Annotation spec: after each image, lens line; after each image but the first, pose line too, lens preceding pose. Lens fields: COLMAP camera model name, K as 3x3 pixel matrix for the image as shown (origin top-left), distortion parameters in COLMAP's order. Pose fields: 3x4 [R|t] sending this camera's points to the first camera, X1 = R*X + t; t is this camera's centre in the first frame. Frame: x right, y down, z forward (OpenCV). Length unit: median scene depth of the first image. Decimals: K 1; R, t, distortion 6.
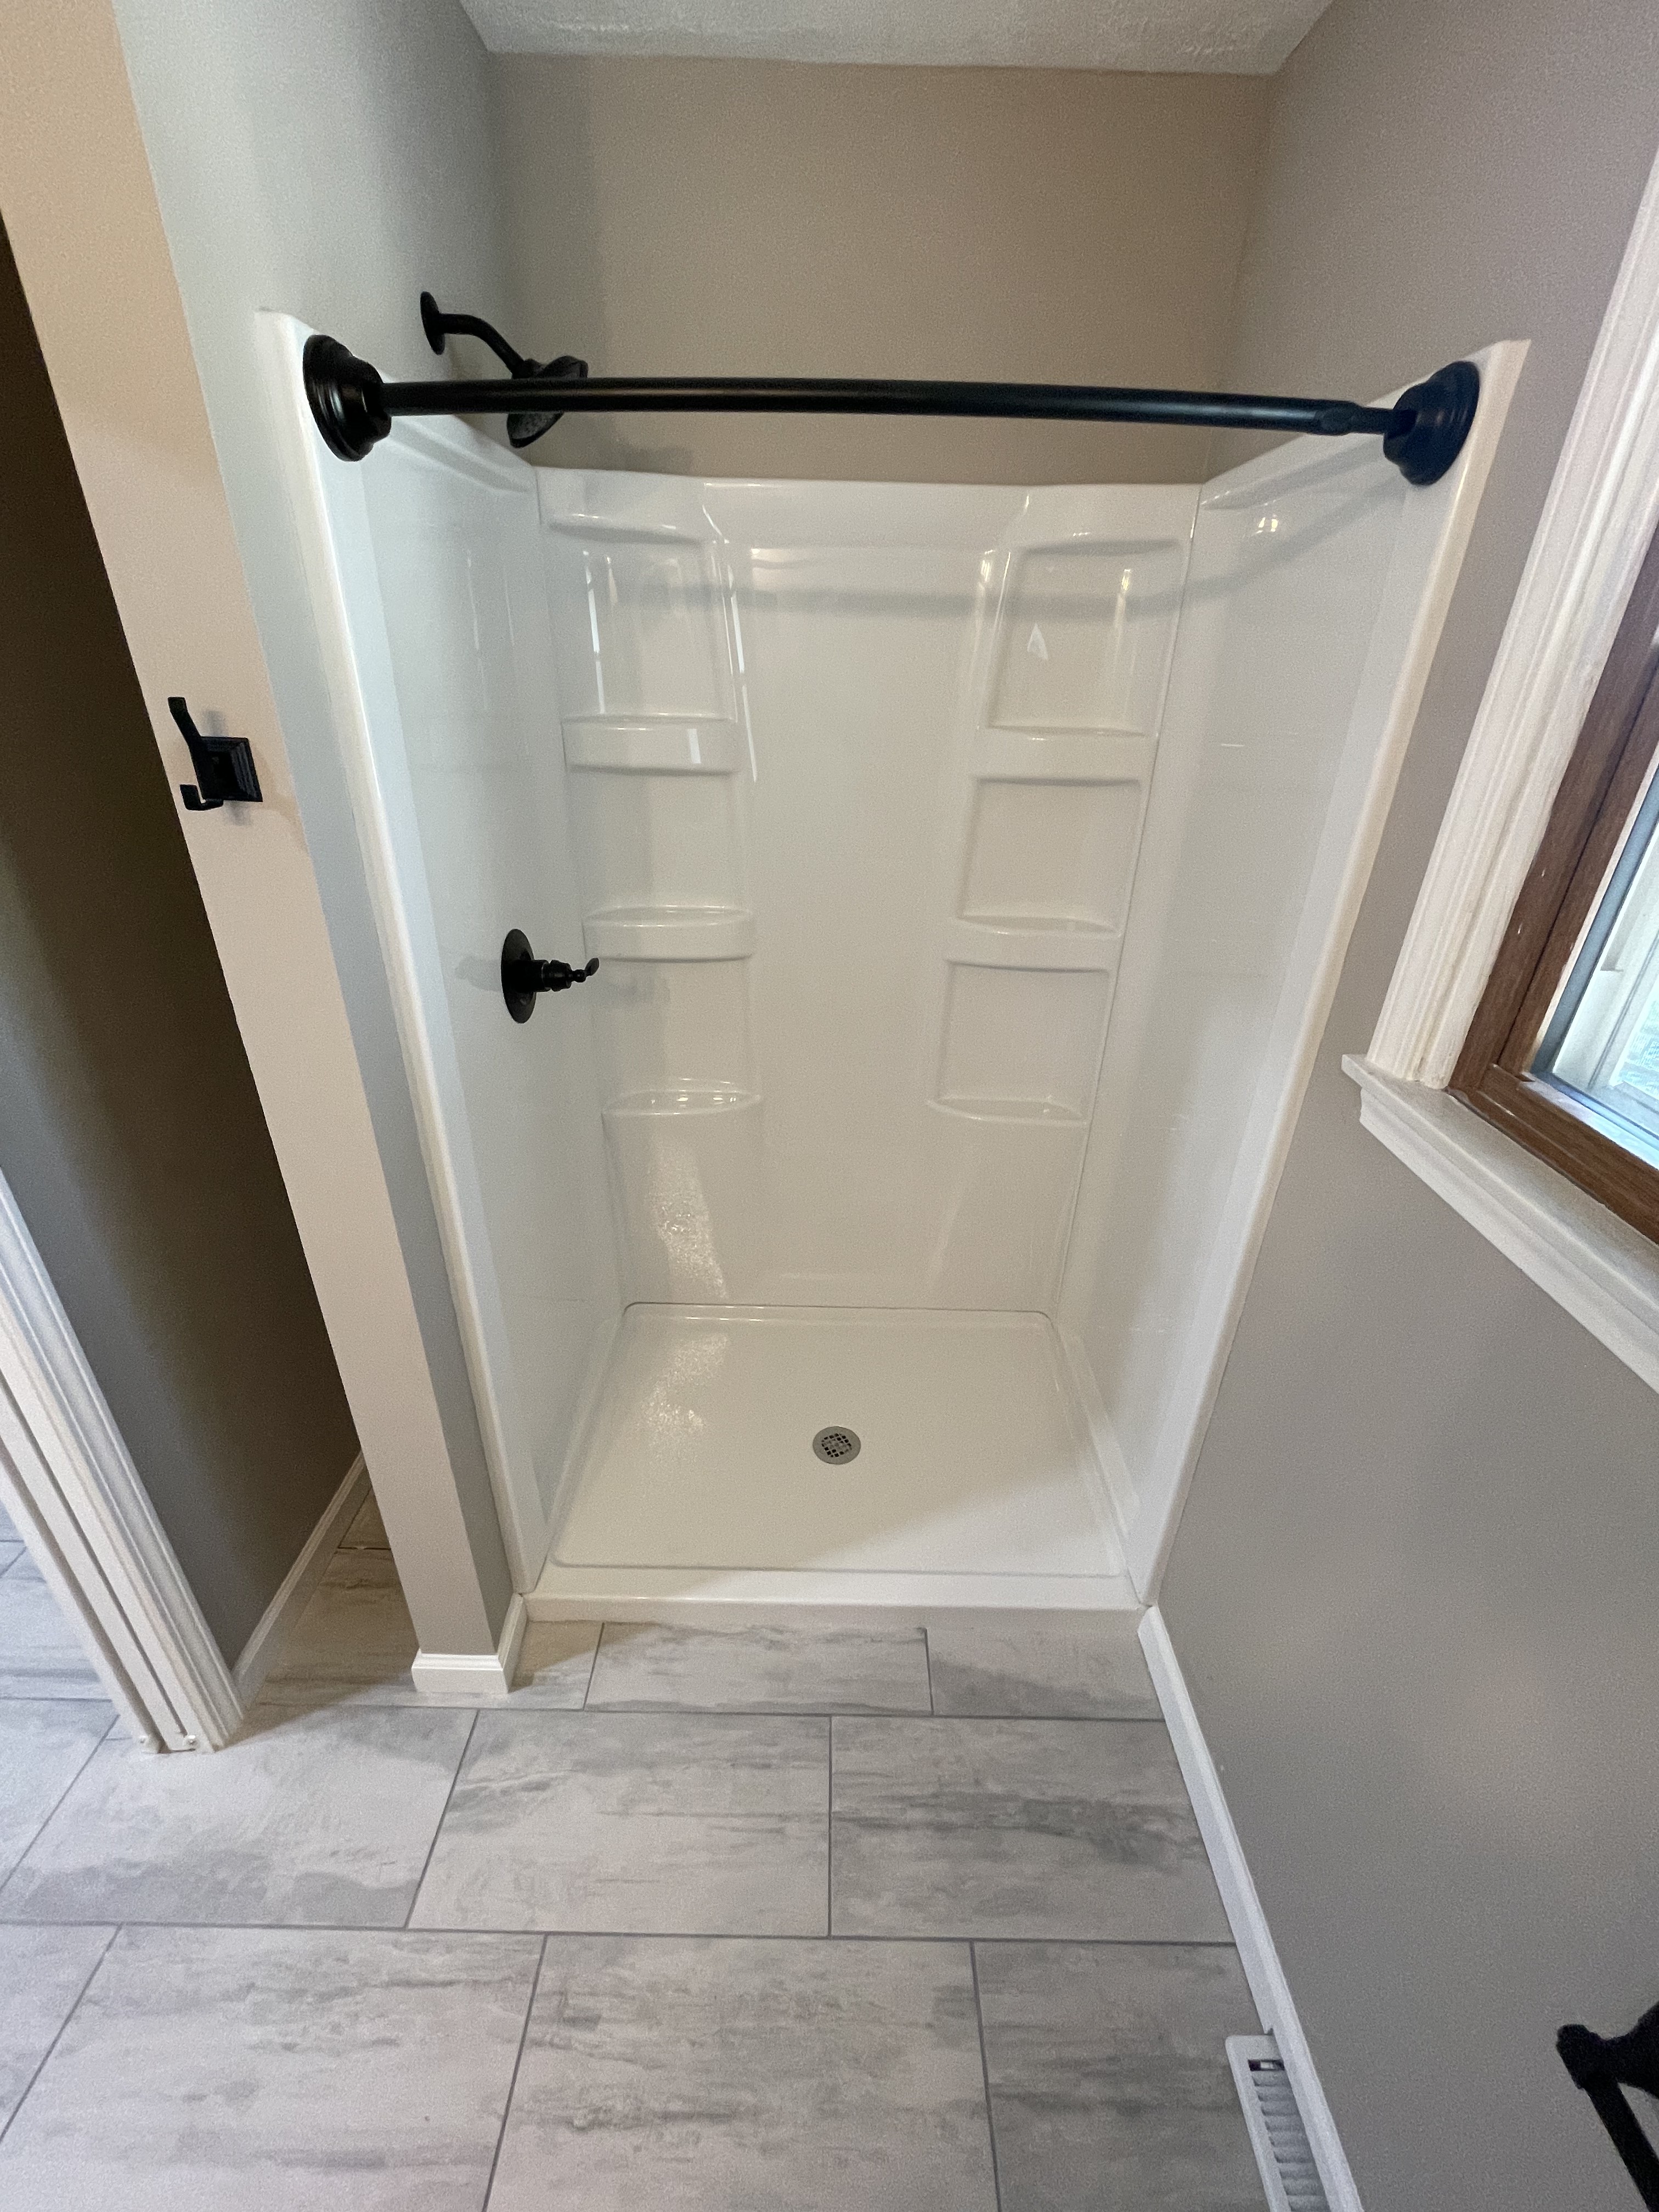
lens RADIAL K [[897.1, 0, 829.5], [0, 897.1, 1106.0], [0, 0, 1]] dist [-0.002439, -0.000132]
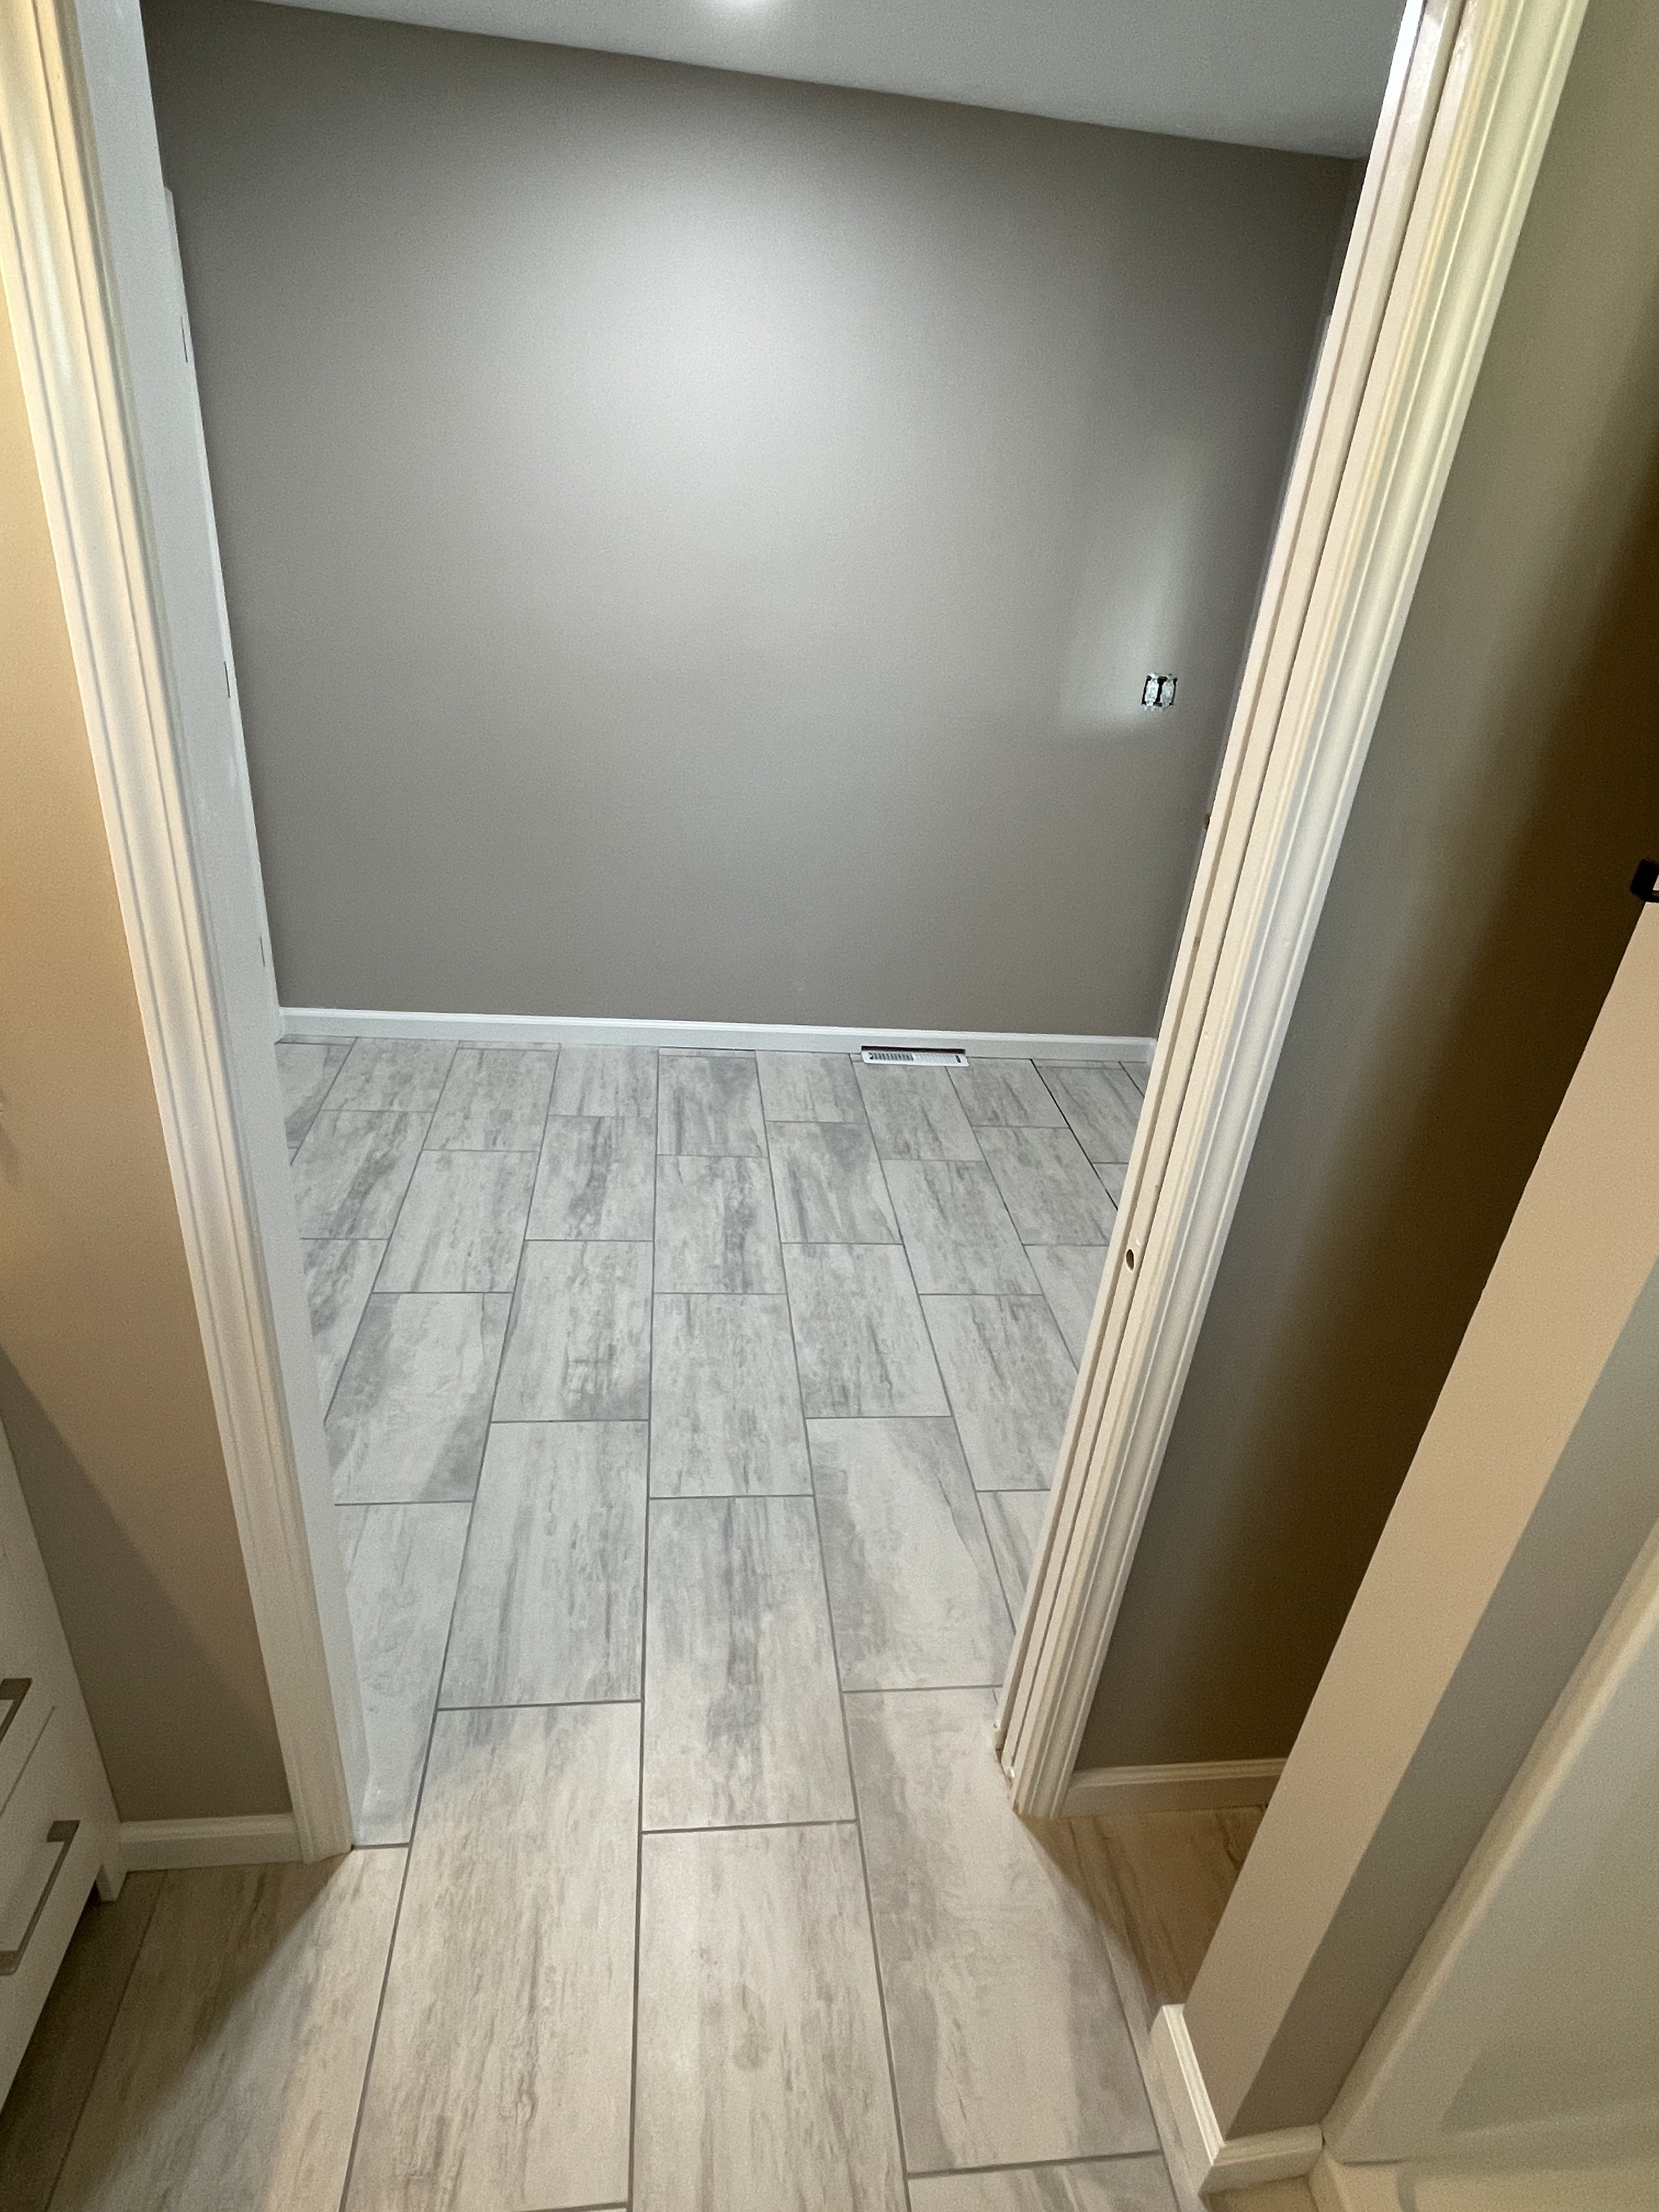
lens RADIAL K [[1217.1, 0, 829.5], [0, 1217.1, 1106.0], [0, 0, 1]] dist [-0.005355, -0.000793]
pose [[0.117235, 0.453711, -0.883404, 0.026073], [-0.523661, 0.784065, 0.333197, -0.126908], [0.843822, 0.423542, 0.329511, 0.199660]]
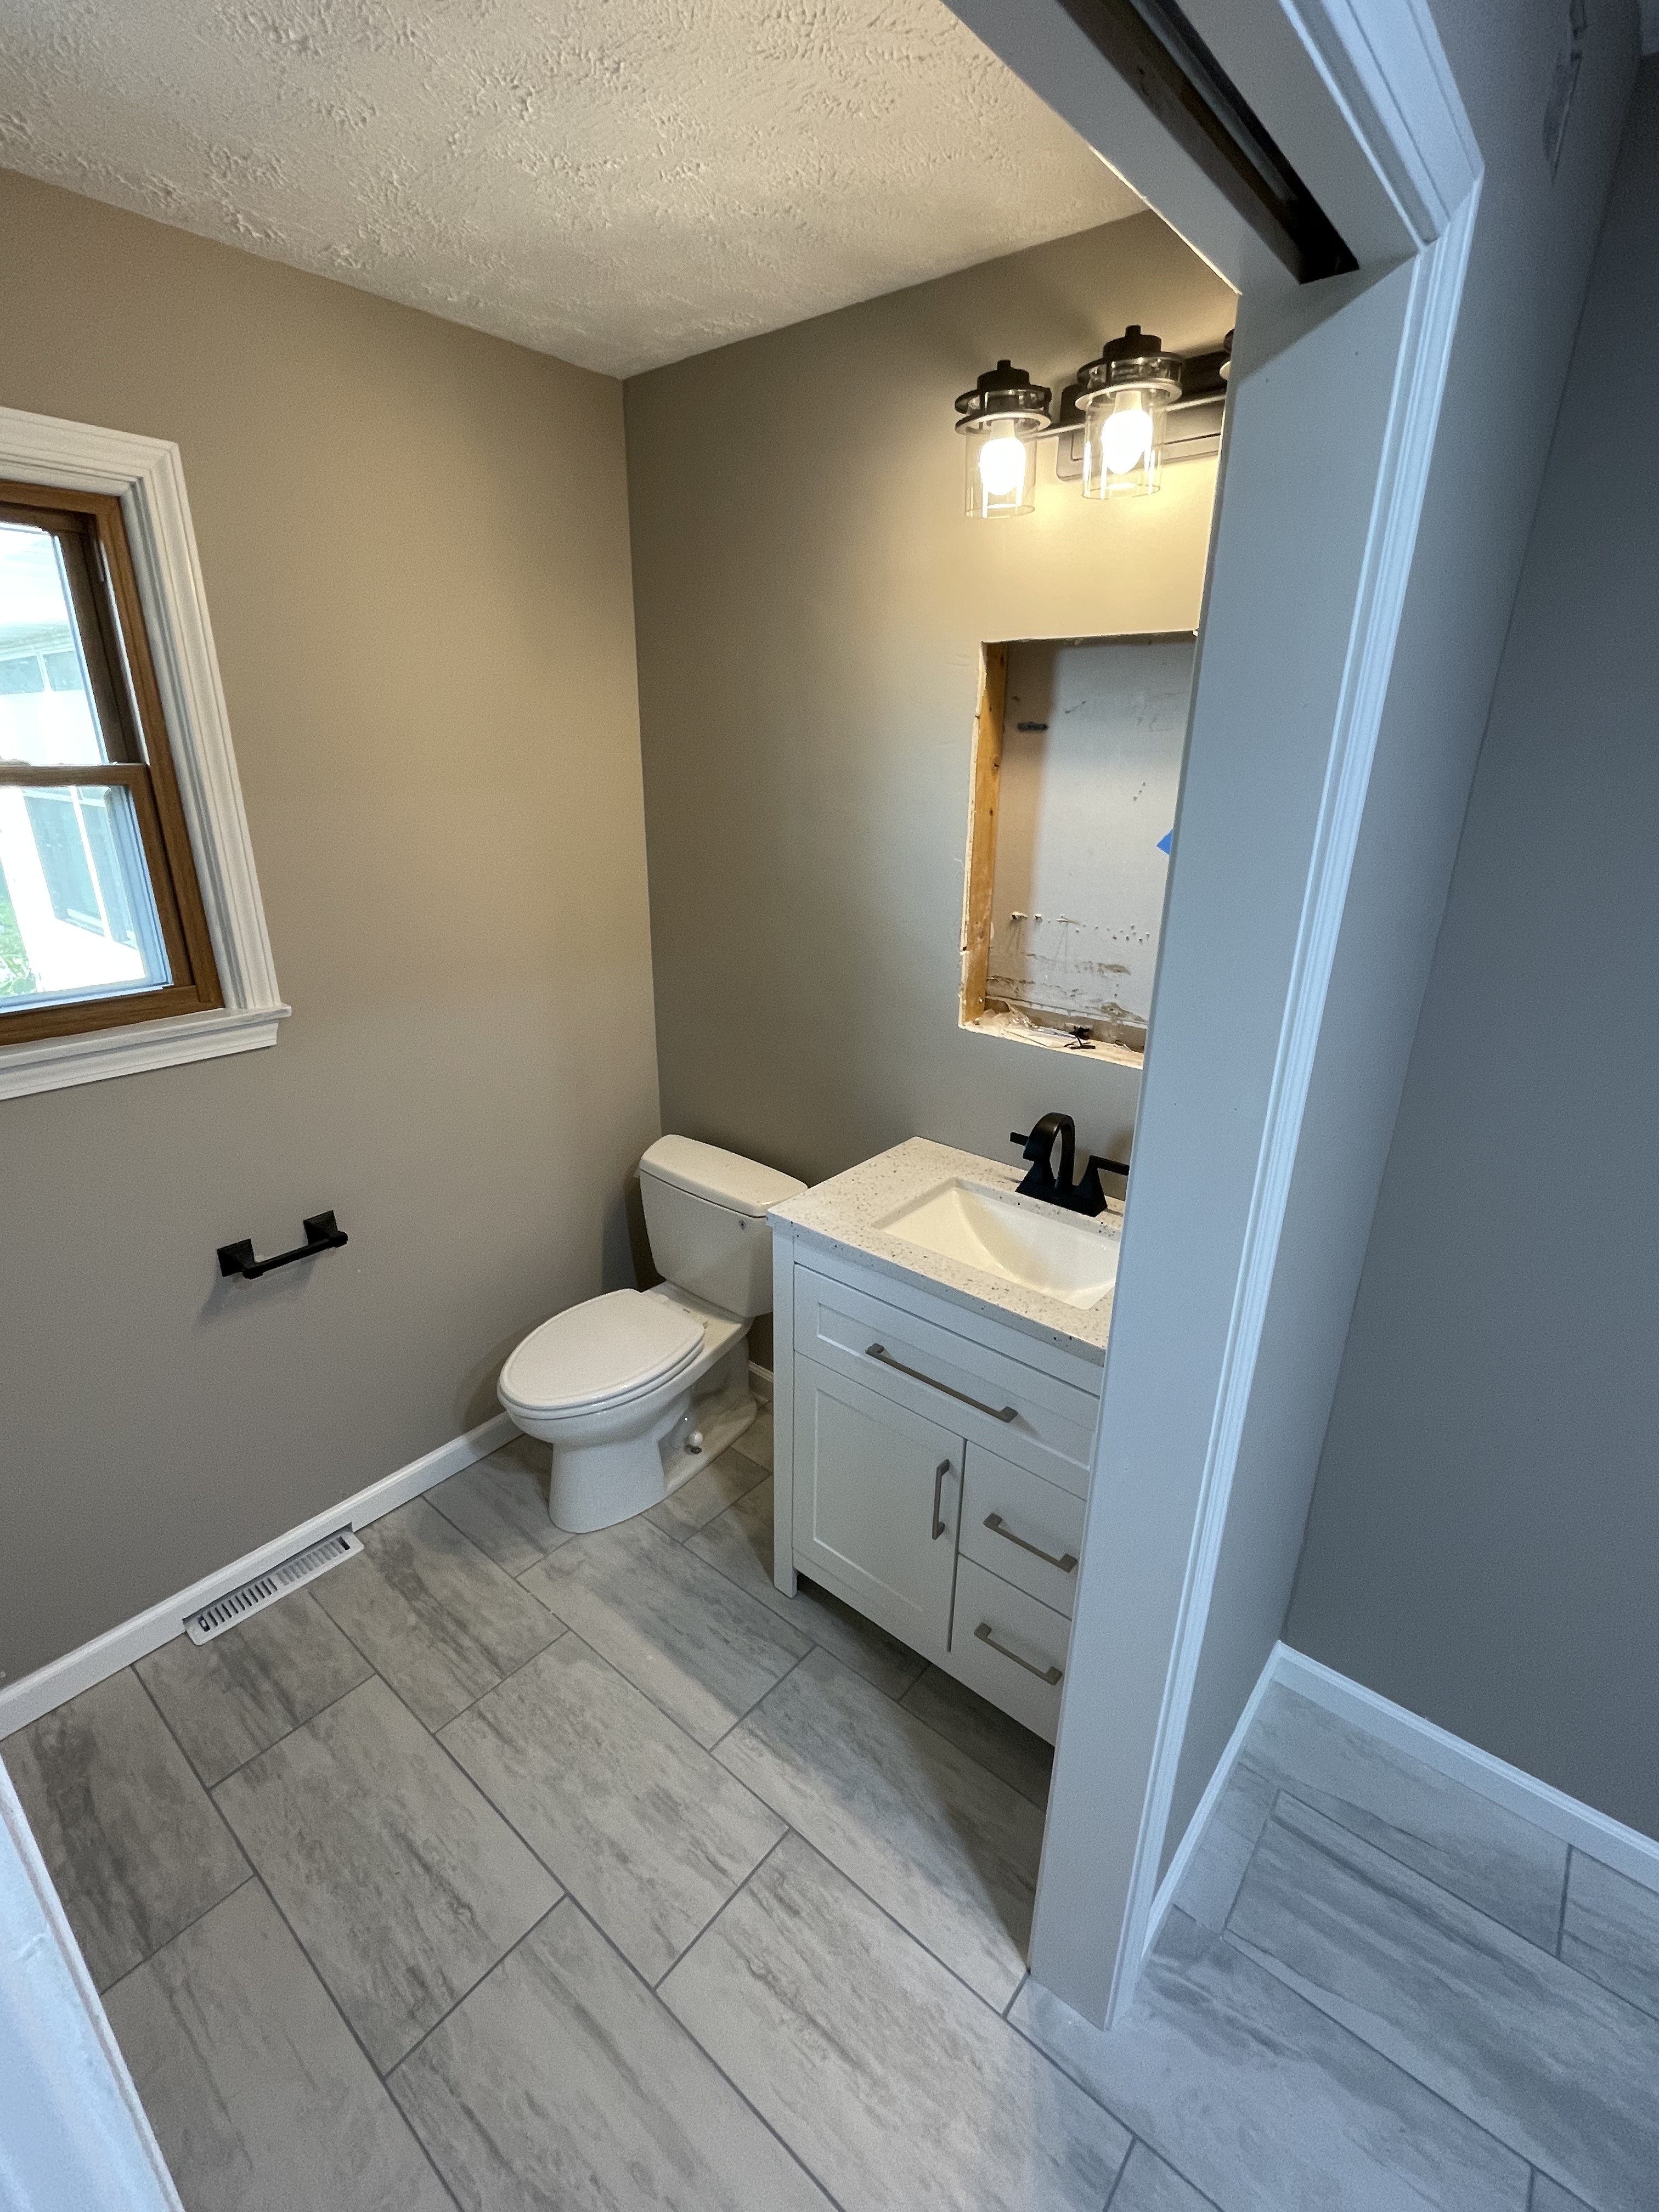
lens RADIAL K [[978.7, 0, 829.5], [0, 978.7, 1106.0], [0, 0, 1]] dist [-0.001119, -0.000930]
pose [[-0.772568, -0.249832, 0.583715, -1.020395], [0.261636, 0.712389, 0.651190, -0.359258], [-0.578520, 0.655810, -0.485003, 0.545841]]
